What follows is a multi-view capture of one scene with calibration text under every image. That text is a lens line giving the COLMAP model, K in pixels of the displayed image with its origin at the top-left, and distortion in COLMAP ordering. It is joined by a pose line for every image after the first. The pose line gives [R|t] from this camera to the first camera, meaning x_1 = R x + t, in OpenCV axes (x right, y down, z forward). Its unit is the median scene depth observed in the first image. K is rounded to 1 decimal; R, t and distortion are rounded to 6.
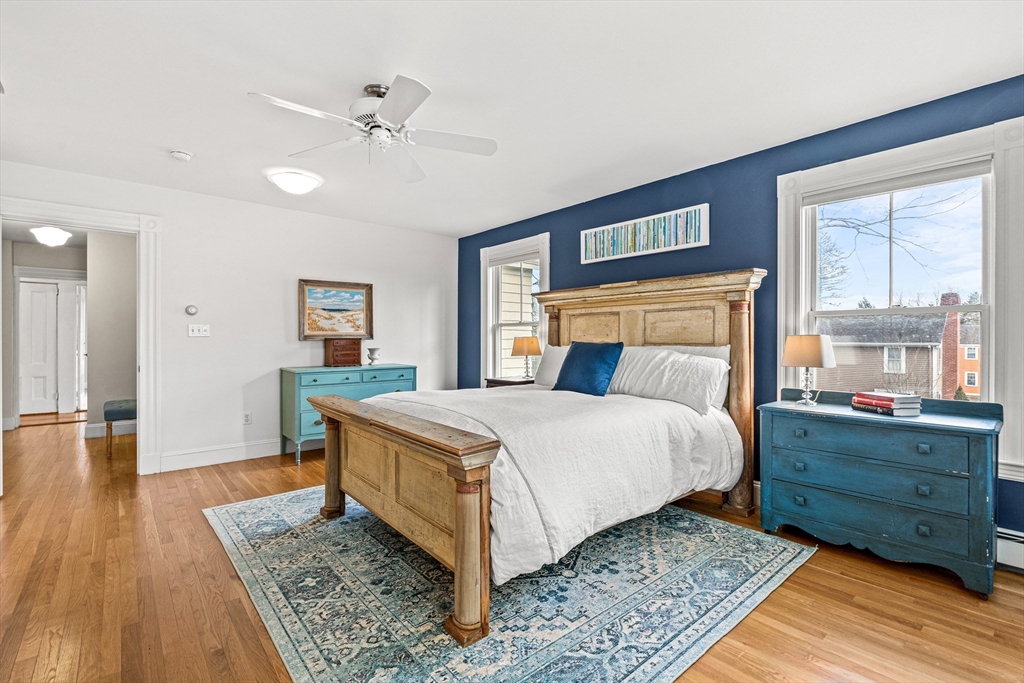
lens RADIAL K [[454.9, 0, 509.3], [0, 454.9, 341.5], [0, 0, 1]] dist [-0.002640, 0.000203]
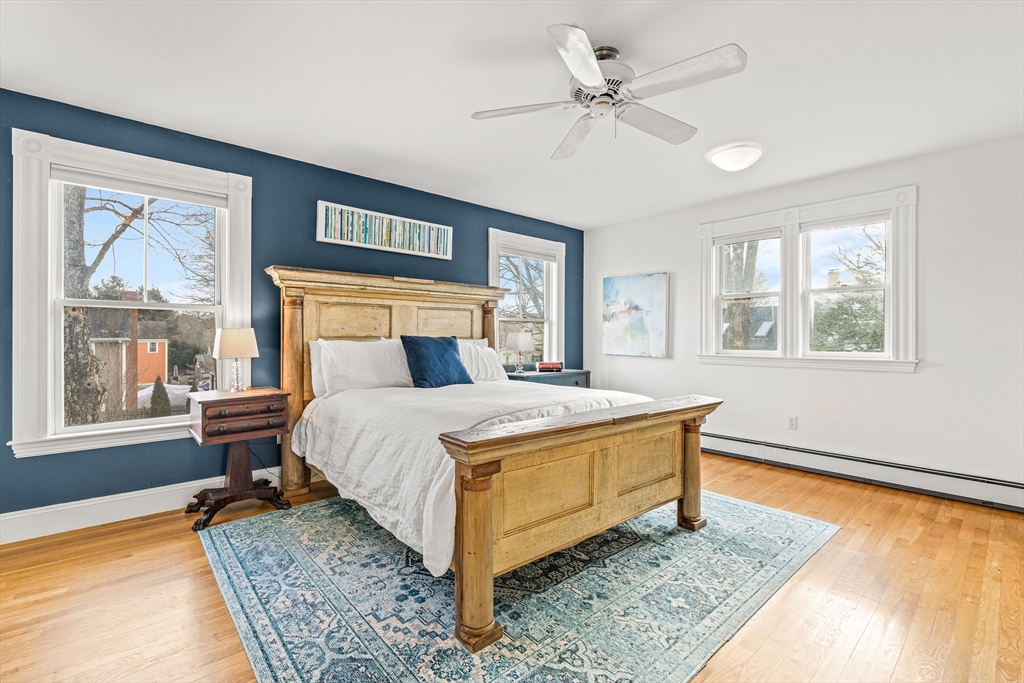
lens RADIAL K [[454.9, 0, 510.2], [0, 454.9, 338.1], [0, 0, 1]] dist [-0.002640, 0.000203]
pose [[-0.010614, -0.002930, 0.999939, -0.786114], [0.000568, 0.999996, 0.002937, 0.002566], [-0.999944, 0.000599, -0.010612, 0.791994]]
